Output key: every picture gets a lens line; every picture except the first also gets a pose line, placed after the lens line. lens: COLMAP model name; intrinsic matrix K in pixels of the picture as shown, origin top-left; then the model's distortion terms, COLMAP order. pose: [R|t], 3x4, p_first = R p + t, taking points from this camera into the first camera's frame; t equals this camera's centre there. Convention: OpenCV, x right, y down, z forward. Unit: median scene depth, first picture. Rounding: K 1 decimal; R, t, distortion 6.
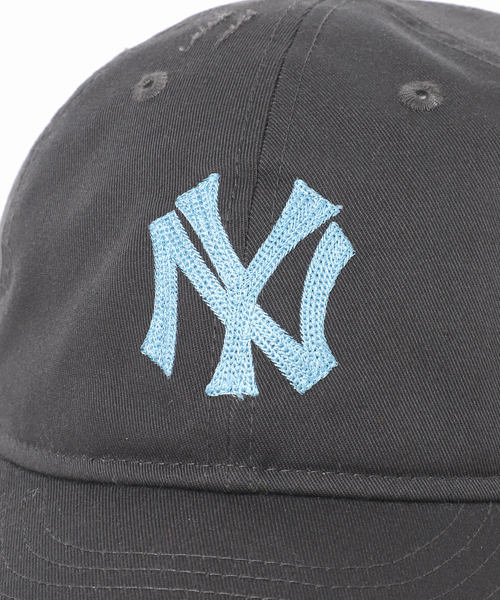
lens RADIAL K [[2322.2, 0, 250.5], [0, 2322.2, 300.2], [0, 0, 1]] dist [0.118227, 0.000000]
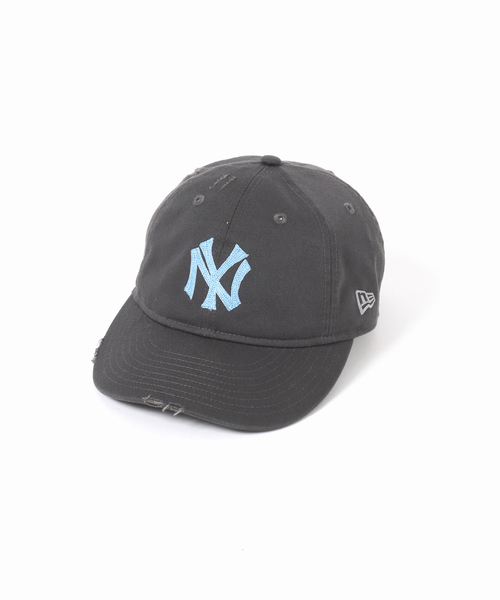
lens RADIAL K [[2322.2, 0, 249.6], [0, 2322.2, 299.7], [0, 0, 1]] dist [0.118227, 0.000000]
pose [[0.990181, 0.117758, -0.075327, 0.295048], [-0.102178, 0.977436, 0.184873, -0.583826], [0.095398, -0.175361, 0.979871, -2.214949]]
